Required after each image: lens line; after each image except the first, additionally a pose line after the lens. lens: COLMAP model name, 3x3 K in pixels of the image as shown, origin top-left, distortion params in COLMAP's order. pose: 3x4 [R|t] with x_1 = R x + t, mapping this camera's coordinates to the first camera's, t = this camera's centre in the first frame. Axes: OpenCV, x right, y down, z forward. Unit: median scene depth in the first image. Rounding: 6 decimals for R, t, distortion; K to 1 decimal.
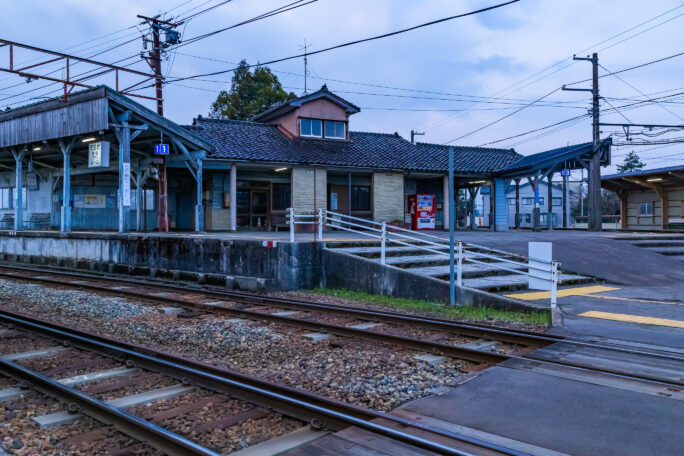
lens RADIAL K [[605.0, 0, 345.9], [0, 605.0, 222.0], [0, 0, 1]] dist [0.033875, -0.004141]
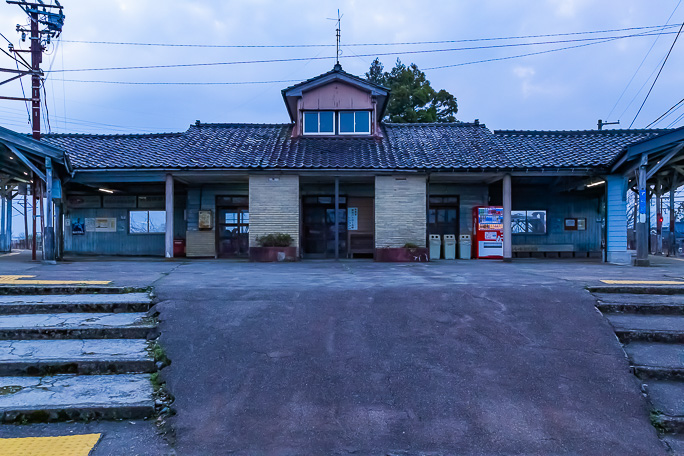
lens RADIAL K [[605.0, 0, 339.6], [0, 605.0, 233.5], [0, 0, 1]] dist [0.033875, -0.004141]
pose [[0.864081, -0.010343, -0.503247, 0.342843], [0.000567, 0.999808, -0.019576, -0.002120], [0.503353, 0.016630, 0.863921, 0.360851]]
